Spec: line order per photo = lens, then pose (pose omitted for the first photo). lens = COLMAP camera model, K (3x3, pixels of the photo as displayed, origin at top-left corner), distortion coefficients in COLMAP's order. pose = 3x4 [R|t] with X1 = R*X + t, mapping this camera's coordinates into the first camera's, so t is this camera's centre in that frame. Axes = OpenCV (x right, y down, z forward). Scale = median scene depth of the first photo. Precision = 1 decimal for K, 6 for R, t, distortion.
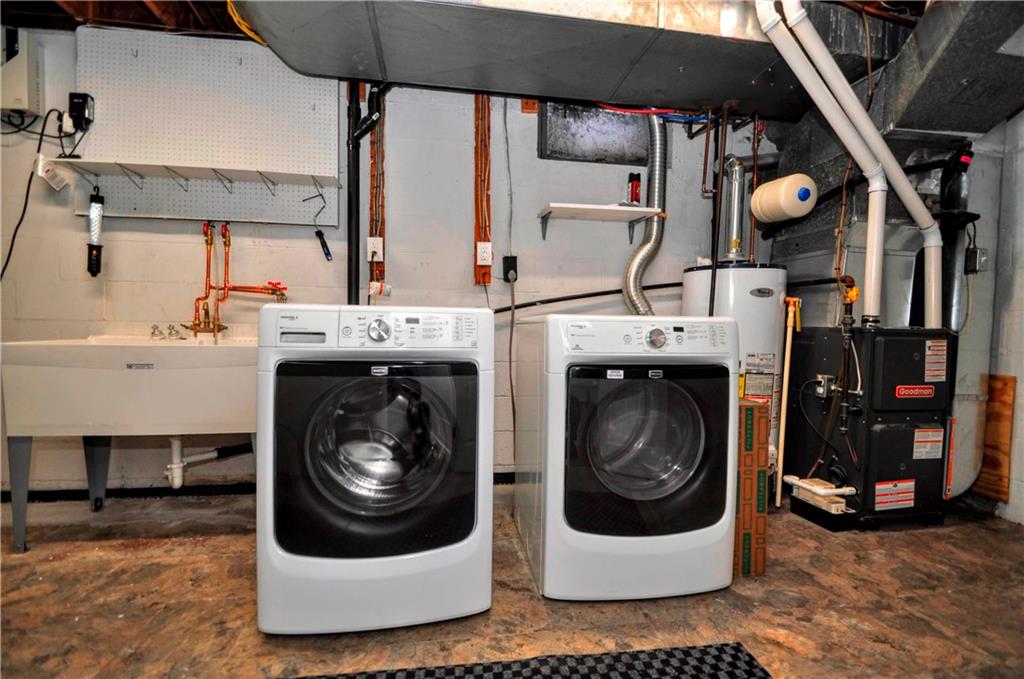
lens RADIAL K [[452.7, 0, 507.7], [0, 452.7, 344.1], [0, 0, 1]] dist [-0.000268, -0.007284]
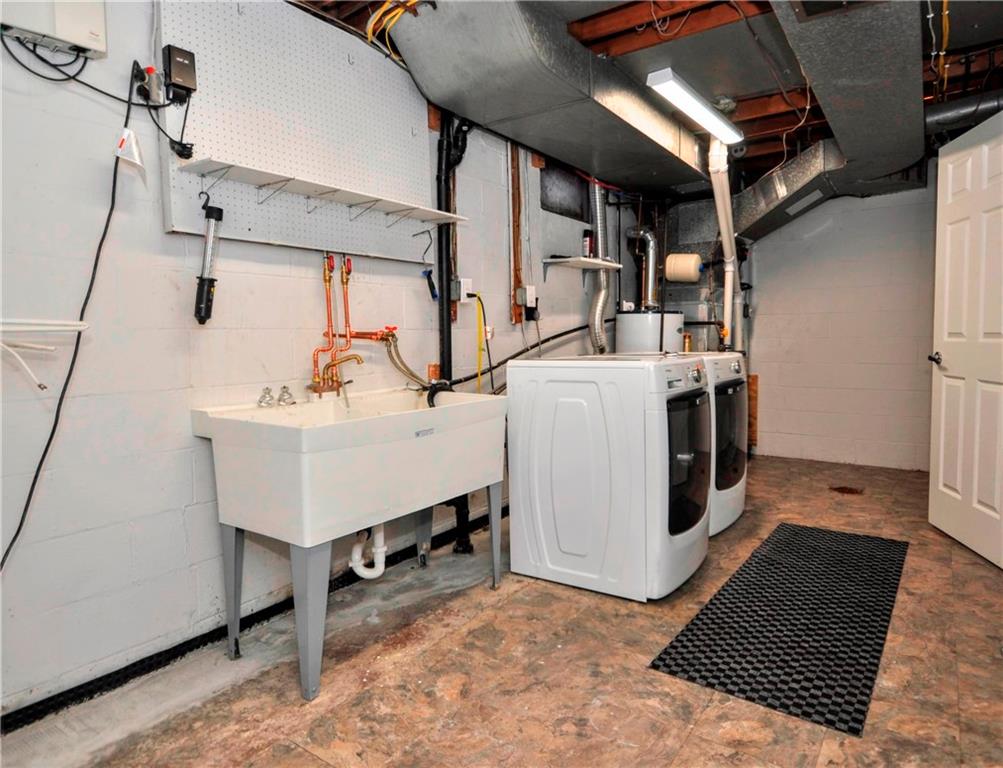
lens RADIAL K [[620.3, 0, 502.6], [0, 620.3, 375.0], [0, 0, 1]] dist [-0.009623, -0.003482]
pose [[0.685140, -0.071366, 0.724907, -1.256685], [0.051879, 0.997443, 0.049163, -0.093327], [-0.726562, 0.003924, 0.687090, 0.025628]]
